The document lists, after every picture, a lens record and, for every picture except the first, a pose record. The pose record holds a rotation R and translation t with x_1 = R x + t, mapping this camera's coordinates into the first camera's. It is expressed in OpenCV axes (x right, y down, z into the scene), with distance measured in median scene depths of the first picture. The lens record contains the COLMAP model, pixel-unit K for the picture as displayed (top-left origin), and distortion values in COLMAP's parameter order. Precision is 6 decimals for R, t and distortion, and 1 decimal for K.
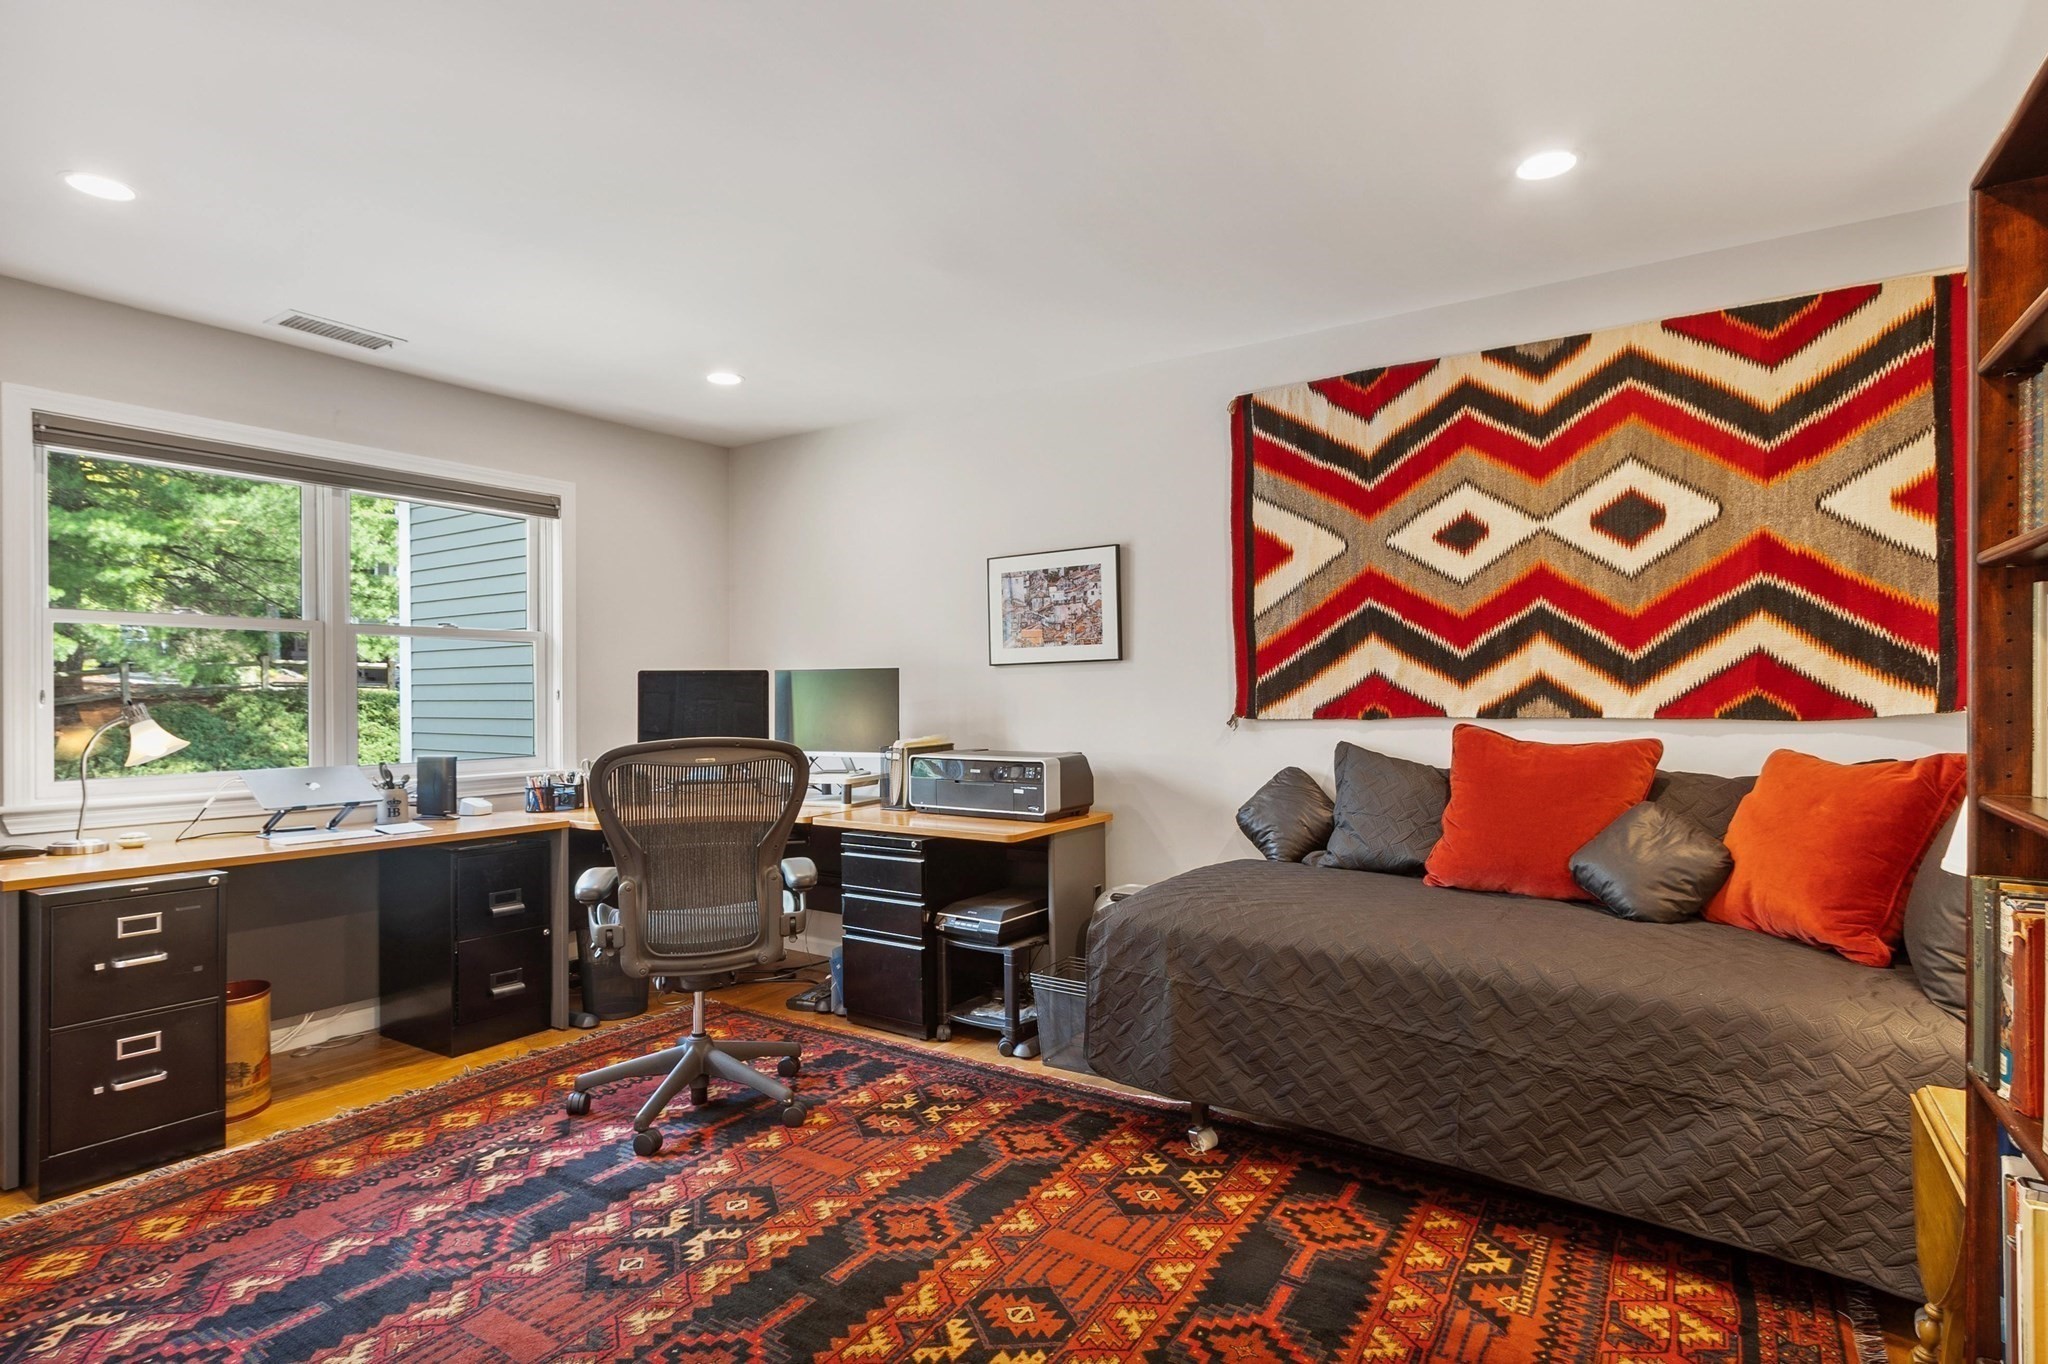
lens RADIAL K [[1049.1, 0, 1011.3], [0, 1049.1, 697.2], [0, 0, 1]] dist [0.004969, -0.002763]
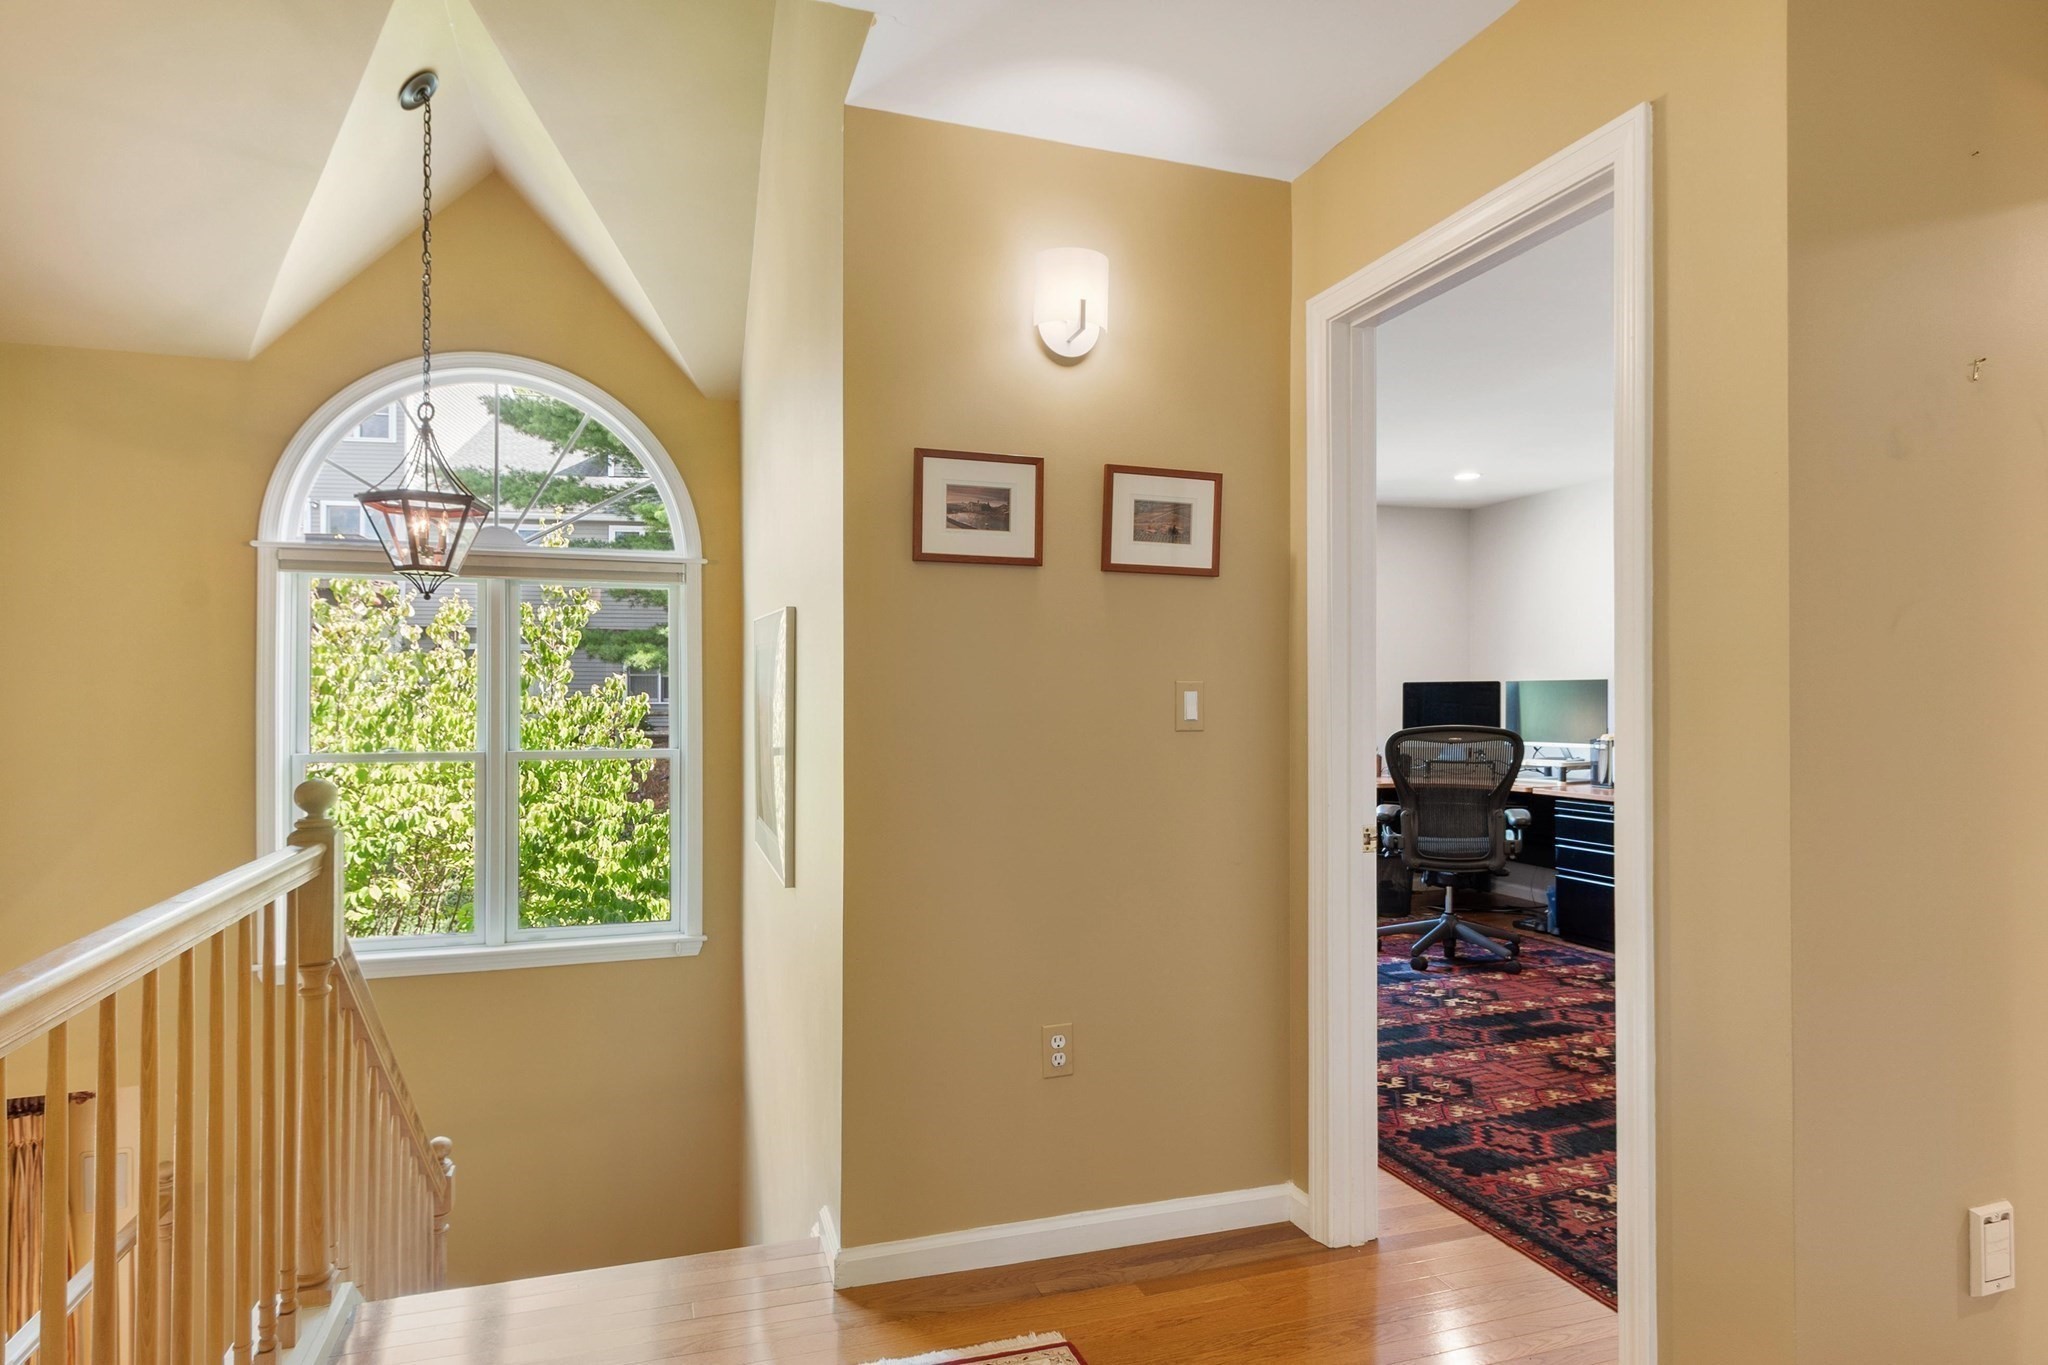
lens RADIAL K [[1049.1, 0, 1009.0], [0, 1049.1, 700.9], [0, 0, 1]] dist [0.004969, -0.002763]
pose [[0.781225, 0.004638, -0.624232, 0.175659], [-0.002639, 0.999988, 0.004128, -0.006540], [0.624244, -0.001577, 0.781228, -0.669293]]
